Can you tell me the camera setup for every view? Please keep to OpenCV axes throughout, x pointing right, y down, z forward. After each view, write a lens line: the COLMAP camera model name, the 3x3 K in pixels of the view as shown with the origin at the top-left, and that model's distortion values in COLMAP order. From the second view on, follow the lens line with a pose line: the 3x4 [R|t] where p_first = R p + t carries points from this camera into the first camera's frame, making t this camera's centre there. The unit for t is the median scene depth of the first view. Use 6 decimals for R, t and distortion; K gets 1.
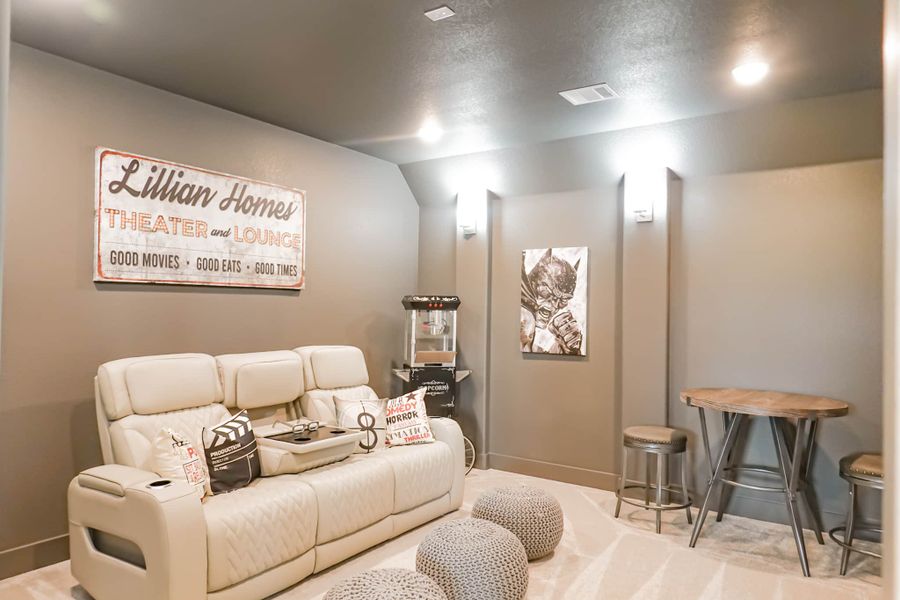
lens RADIAL K [[617.7, 0, 450.0], [0, 617.7, 300.0], [0, 0, 1]] dist [-0.000191, 0.001466]
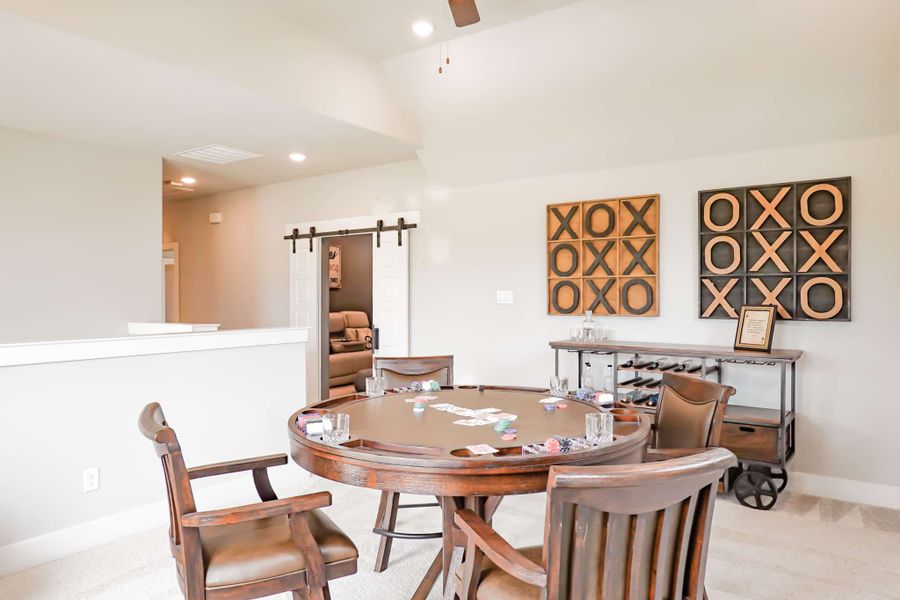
lens RADIAL K [[617.7, 0, 450.0], [0, 617.7, 300.0], [0, 0, 1]] dist [-0.000191, 0.001466]
pose [[0.999887, -0.014871, -0.002025, 0.278448], [0.014898, 0.999786, 0.014348, 0.000606], [0.001811, -0.014376, 0.999895, -2.074154]]
